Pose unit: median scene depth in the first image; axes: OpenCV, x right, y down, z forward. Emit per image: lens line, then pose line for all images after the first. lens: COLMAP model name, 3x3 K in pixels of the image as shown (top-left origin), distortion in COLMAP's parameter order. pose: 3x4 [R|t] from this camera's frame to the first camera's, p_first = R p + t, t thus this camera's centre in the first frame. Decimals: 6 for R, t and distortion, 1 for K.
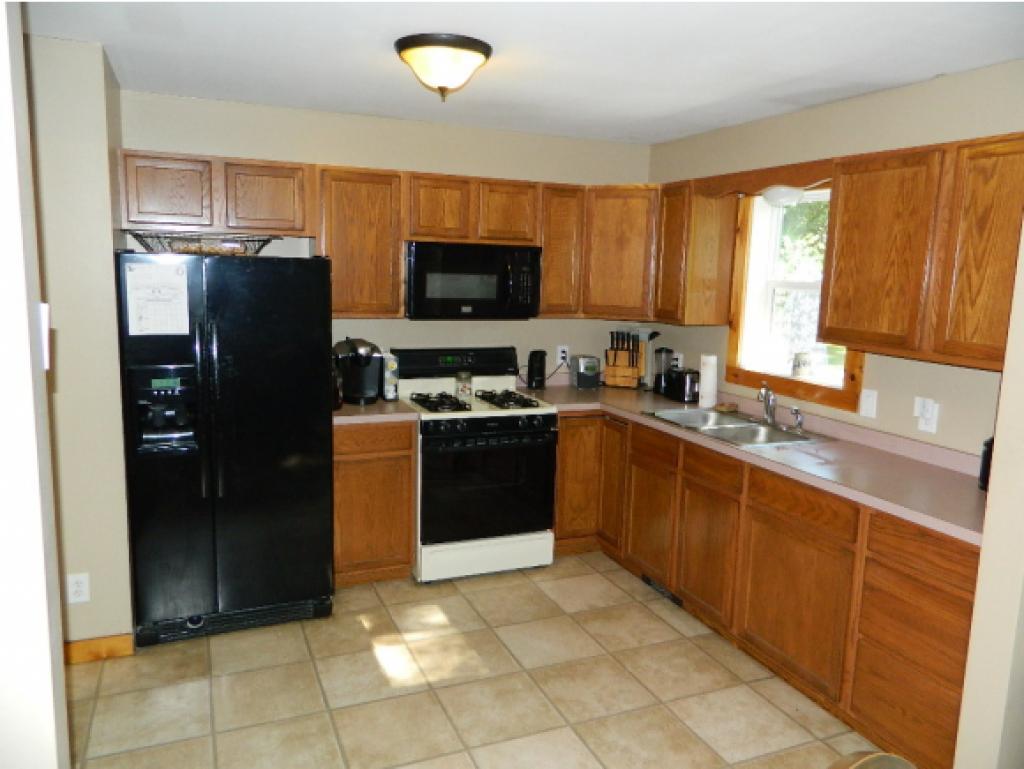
lens RADIAL K [[786.3, 0, 510.0], [0, 786.3, 383.9], [0, 0, 1]] dist [0.003693, 0.000451]
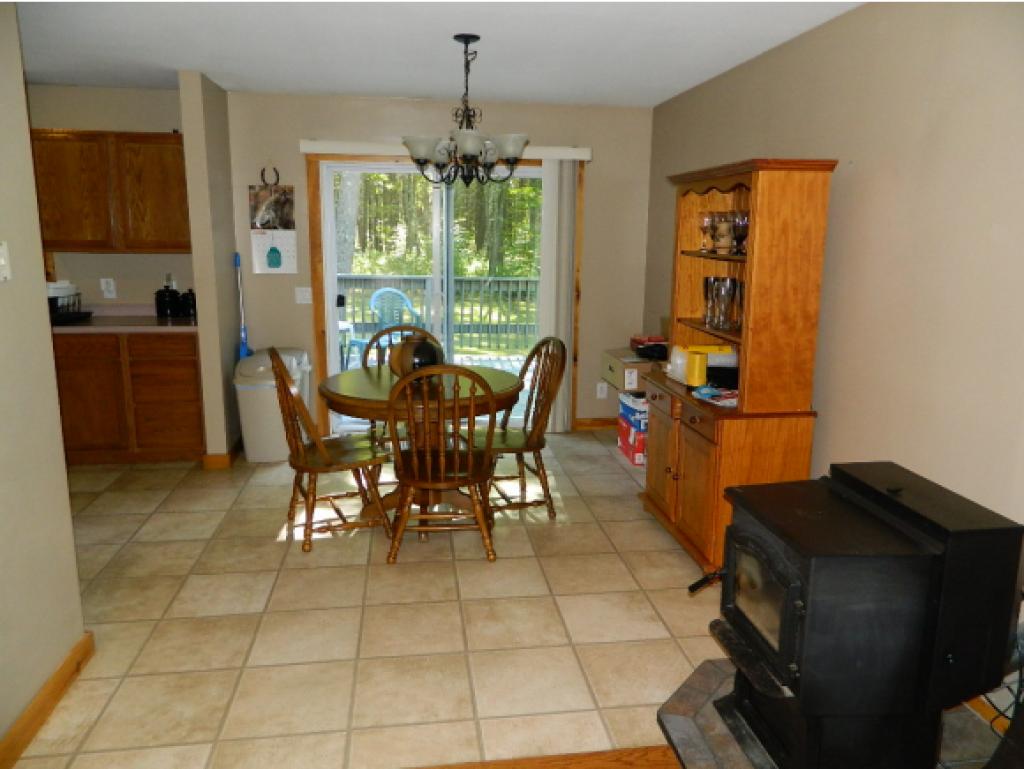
lens RADIAL K [[786.3, 0, 510.0], [0, 786.3, 383.9], [0, 0, 1]] dist [0.003693, 0.000451]
pose [[0.257881, -0.205262, 0.944121, -1.050431], [0.140467, 0.974755, 0.173554, 0.077456], [-0.955911, 0.087862, 0.280204, -0.351652]]
